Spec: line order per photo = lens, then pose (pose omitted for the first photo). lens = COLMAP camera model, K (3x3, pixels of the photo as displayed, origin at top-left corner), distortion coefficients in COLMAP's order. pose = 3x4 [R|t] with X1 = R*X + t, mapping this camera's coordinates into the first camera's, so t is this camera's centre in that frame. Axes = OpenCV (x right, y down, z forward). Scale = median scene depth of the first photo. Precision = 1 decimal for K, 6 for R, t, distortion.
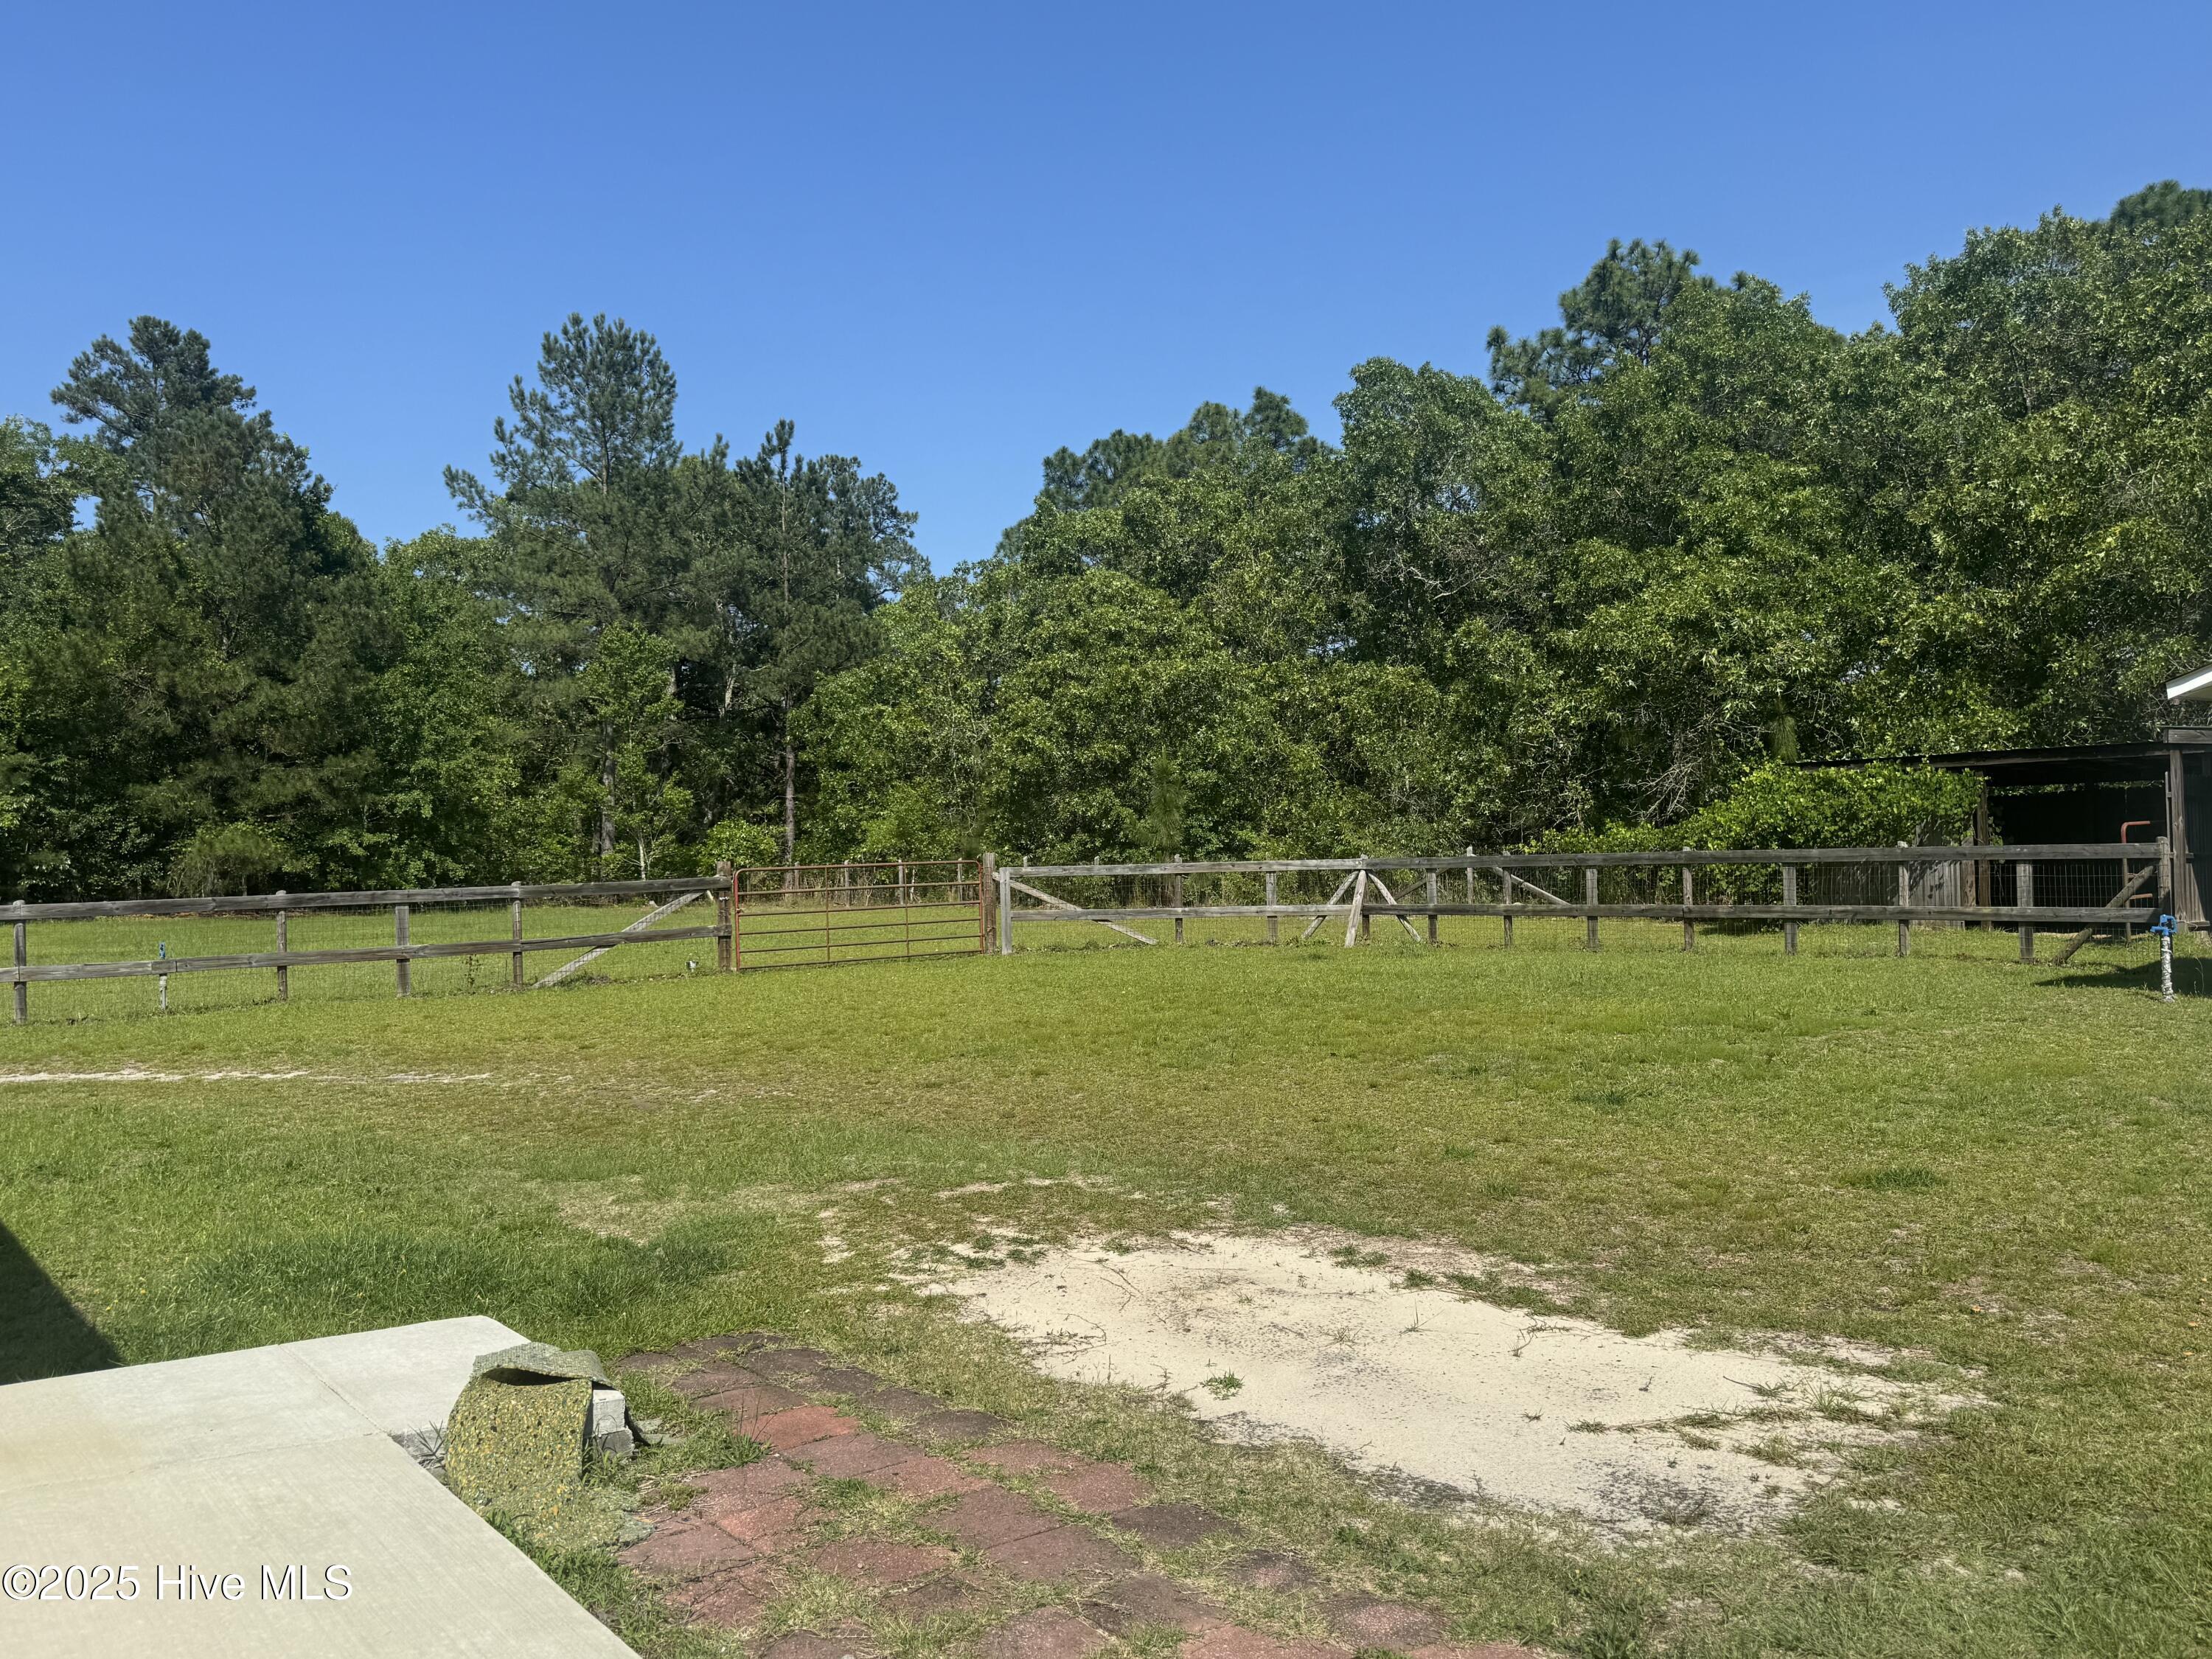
lens RADIAL K [[1825.2, 0, 1162.6], [0, 1825.2, 785.2], [0, 0, 1]] dist [-0.014291, -0.009587]
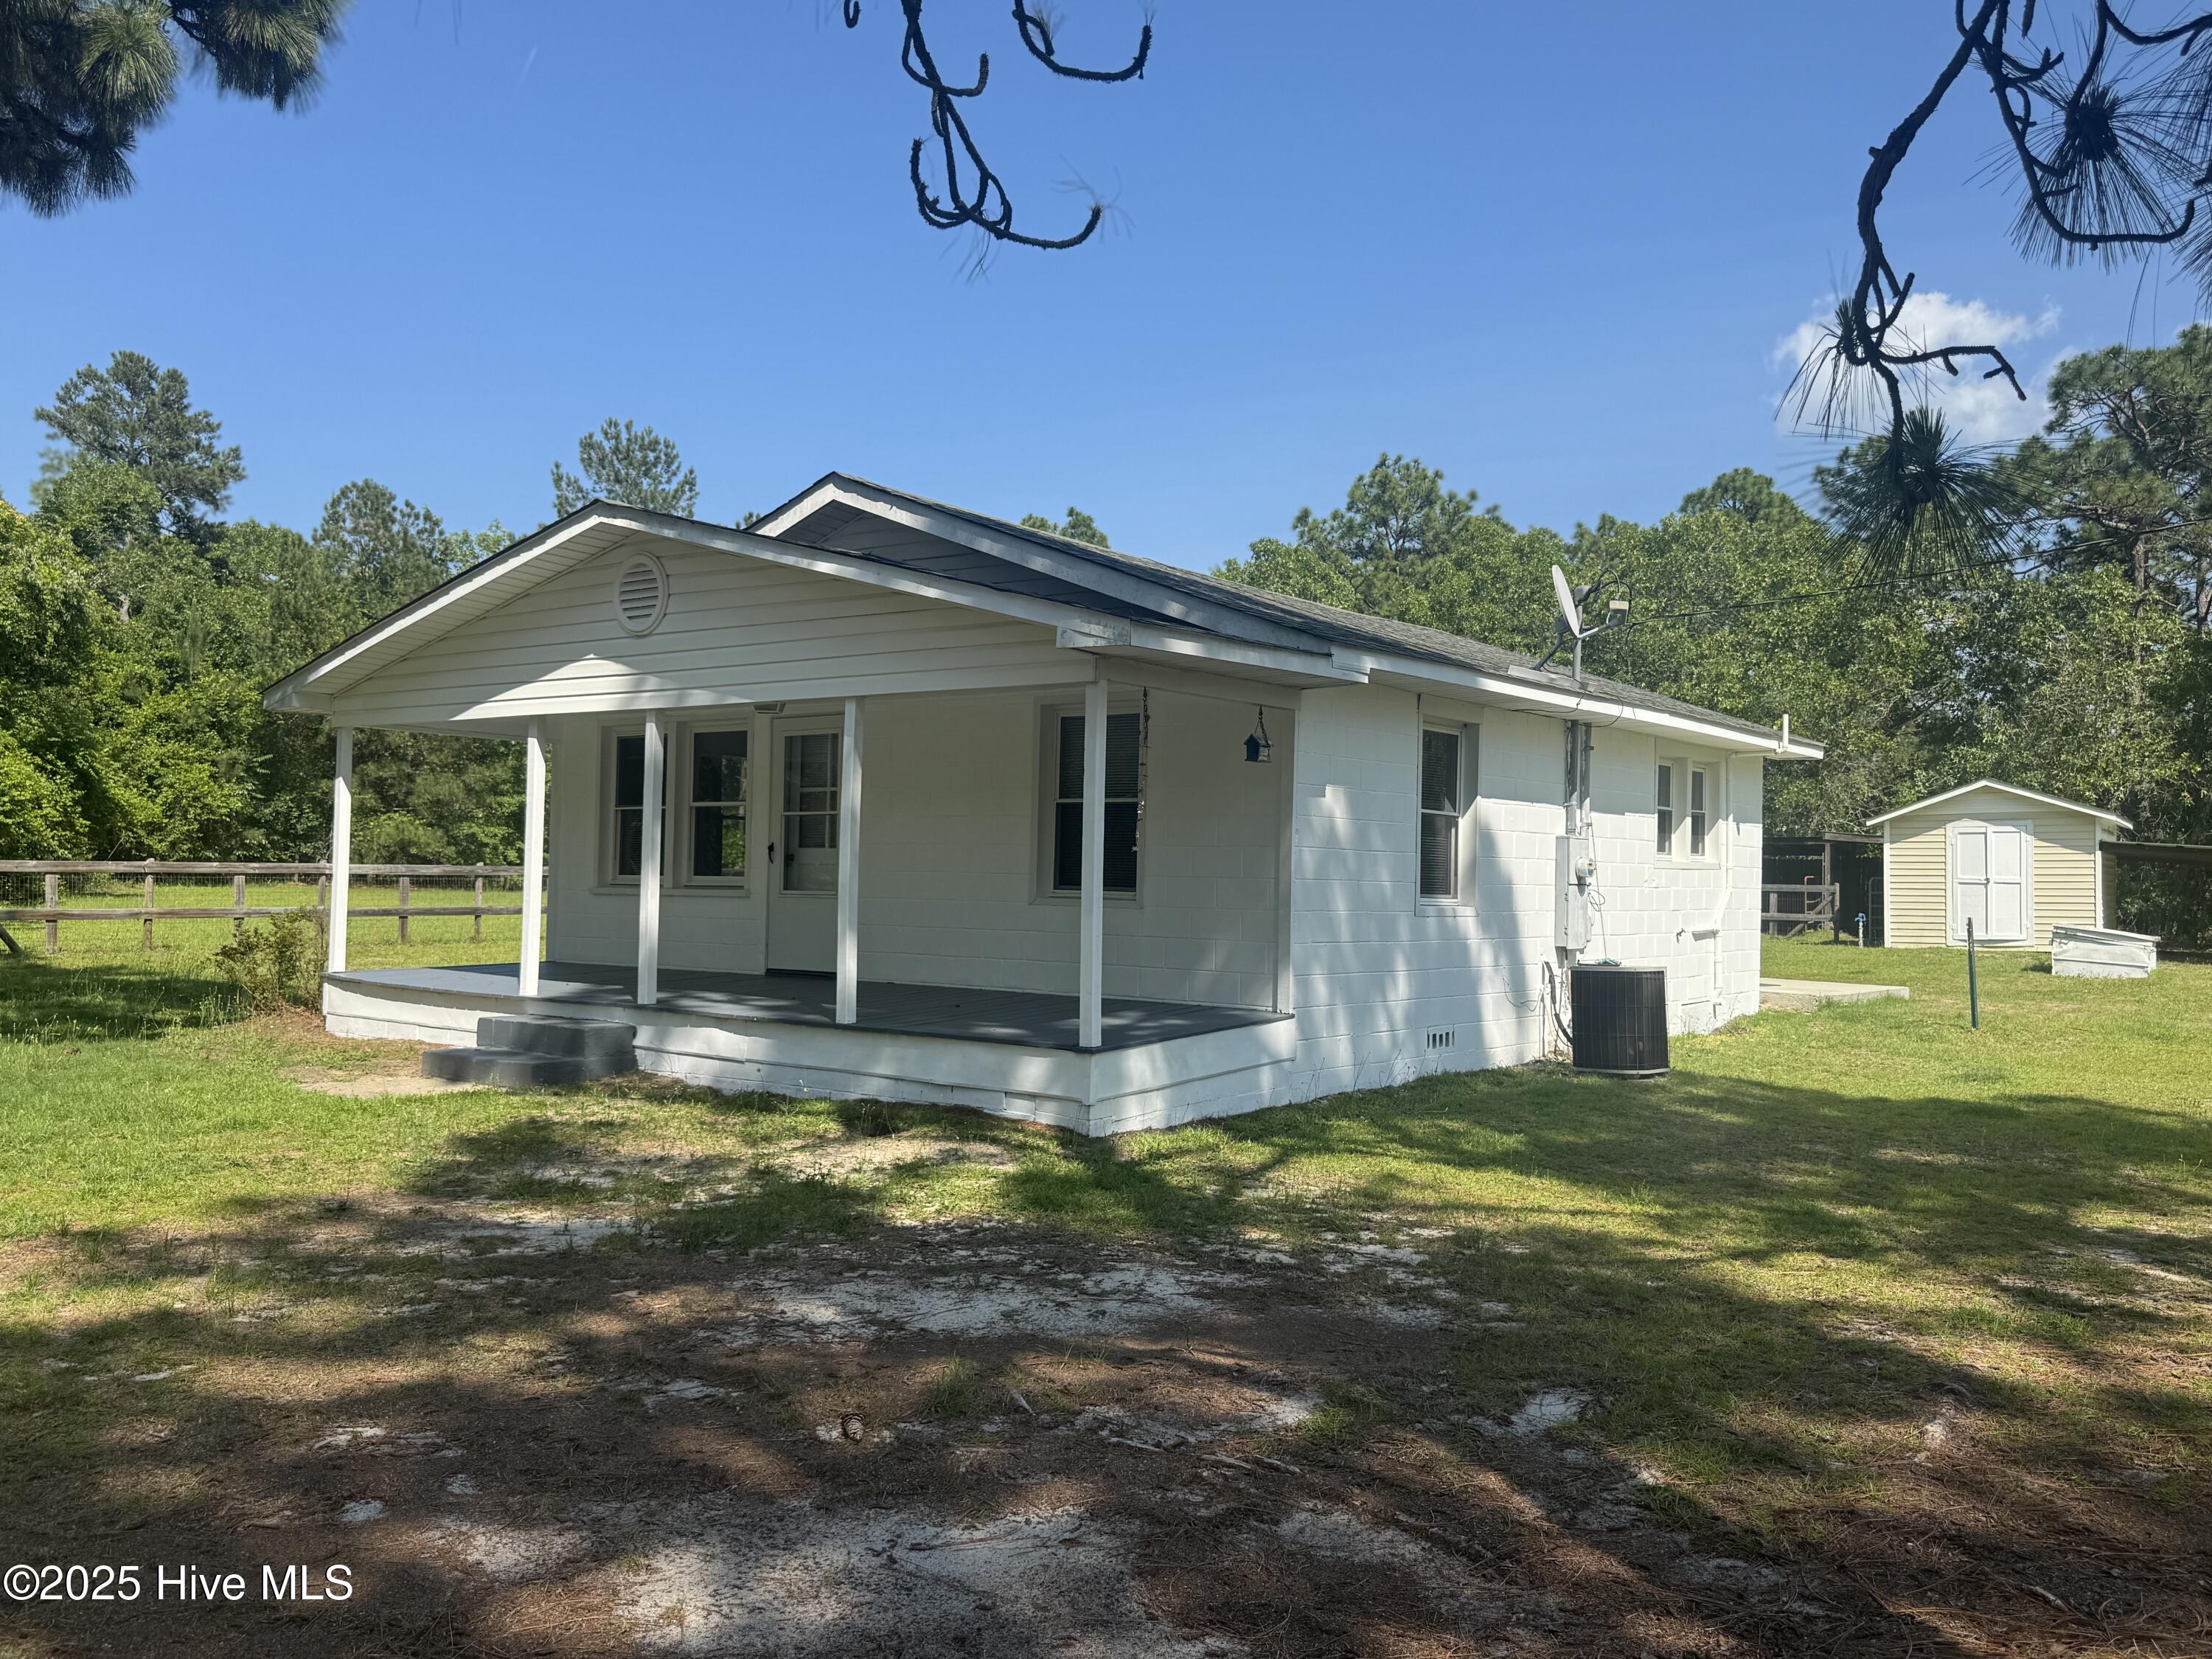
lens RADIAL K [[1801.0, 0, 1106.0], [0, 1801.0, 829.5], [0, 0, 1]] dist [0.171718, -0.326857]
pose [[0.961552, 0.041791, 0.271424, -0.324506], [-0.048063, 0.998708, 0.016499, -0.011264], [-0.270384, -0.028910, 0.962318, -0.324813]]
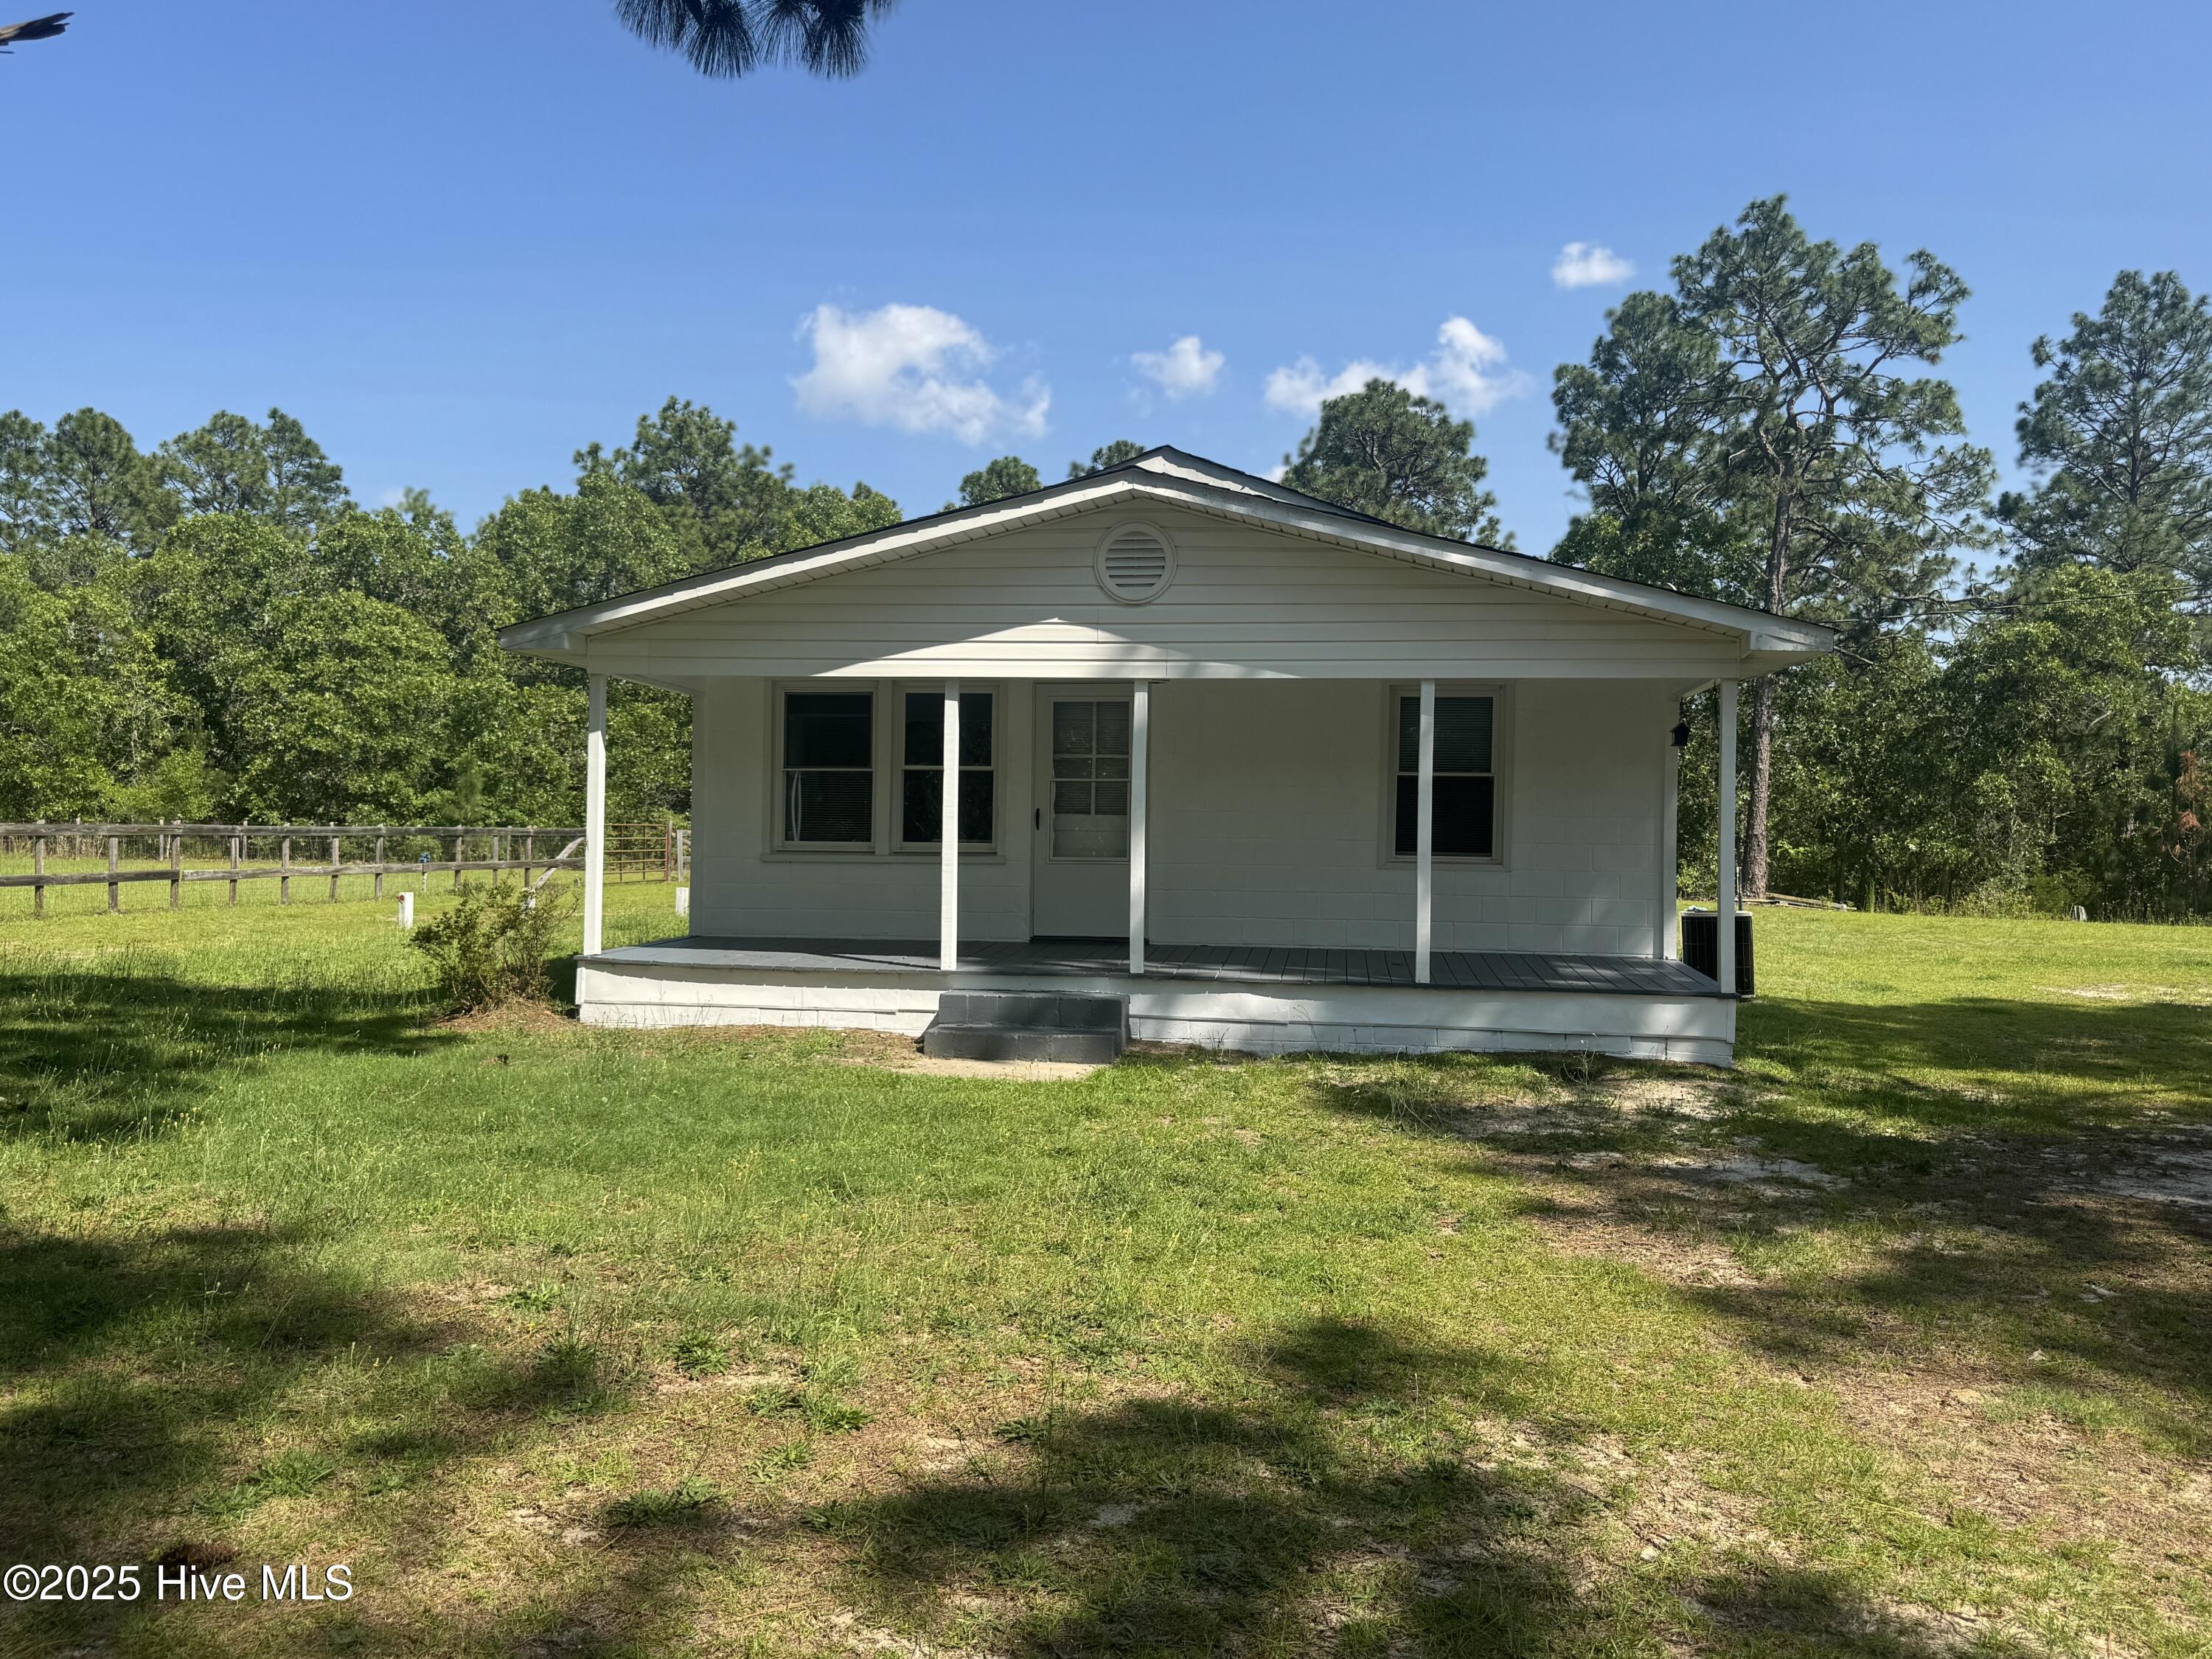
lens RADIAL K [[1801.0, 0, 1106.0], [0, 1801.0, 829.5], [0, 0, 1]] dist [0.171718, -0.326857]
pose [[0.690465, 0.032228, 0.722647, -0.503504], [-0.061722, 0.997989, 0.014466, -0.003033], [-0.720728, -0.054592, 0.691066, -0.233527]]
